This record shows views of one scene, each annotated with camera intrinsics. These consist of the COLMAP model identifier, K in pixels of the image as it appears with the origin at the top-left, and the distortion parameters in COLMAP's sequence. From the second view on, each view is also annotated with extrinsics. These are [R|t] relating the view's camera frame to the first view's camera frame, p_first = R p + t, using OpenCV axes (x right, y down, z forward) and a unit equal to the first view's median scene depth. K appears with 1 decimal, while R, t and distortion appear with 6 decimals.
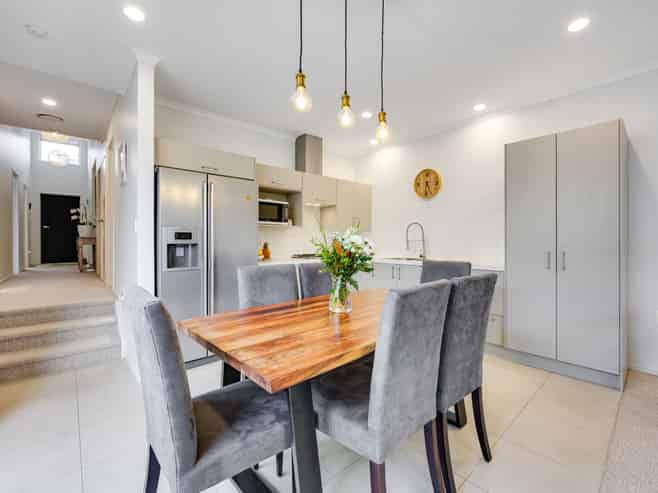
lens RADIAL K [[285.0, 0, 334.7], [0, 285.0, 243.1], [0, 0, 1]] dist [-0.001425, -0.000035]
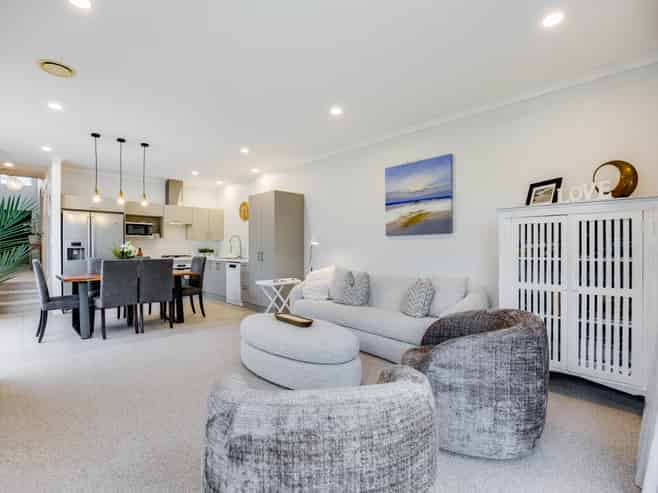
lens RADIAL K [[313.2, 0, 310.6], [0, 313.2, 248.1], [0, 0, 1]] dist [0.003205, 0.000615]
pose [[0.999855, 0.002415, -0.016875, 0.780078], [-0.002512, 0.999980, -0.005764, 0.007149], [0.016861, 0.005806, 0.999841, -0.793423]]
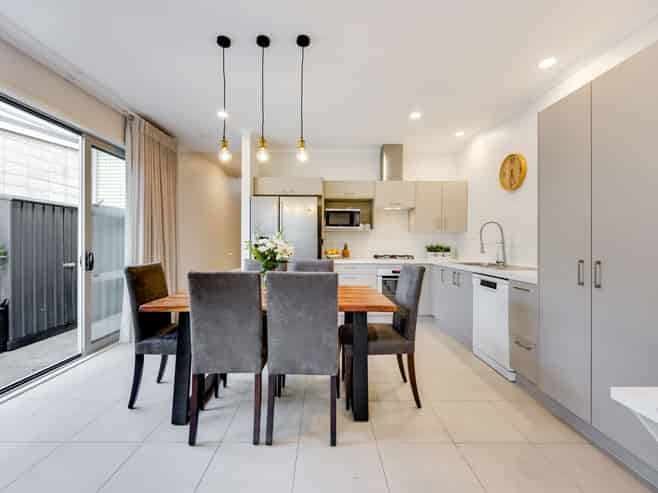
lens RADIAL K [[285.0, 0, 334.7], [0, 285.0, 243.1], [0, 0, 1]] dist [-0.001425, -0.000035]
pose [[0.751458, 0.006029, -0.659753, 0.519249], [-0.009238, 0.999956, -0.001384, -0.004077], [0.659716, 0.007135, 0.751481, 0.073523]]
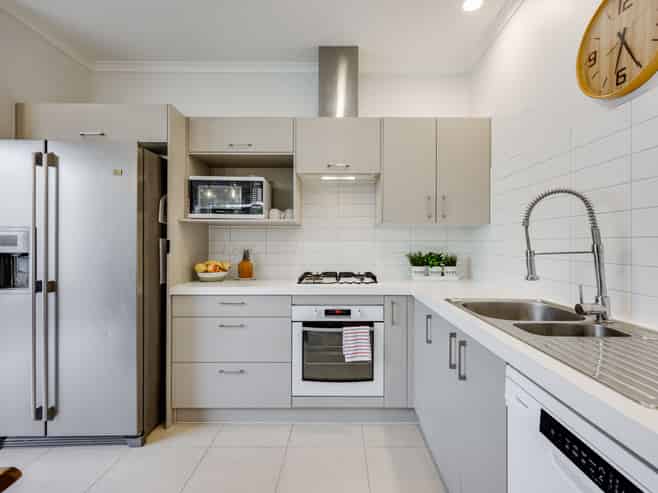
lens RADIAL K [[311.7, 0, 347.7], [0, 311.7, 244.3], [0, 0, 1]] dist [-0.000446, 0.000194]
pose [[0.750260, 0.004598, -0.661127, 0.351548], [-0.008032, 0.999965, -0.002160, -0.015699], [0.661094, 0.006931, 0.750271, 0.662922]]
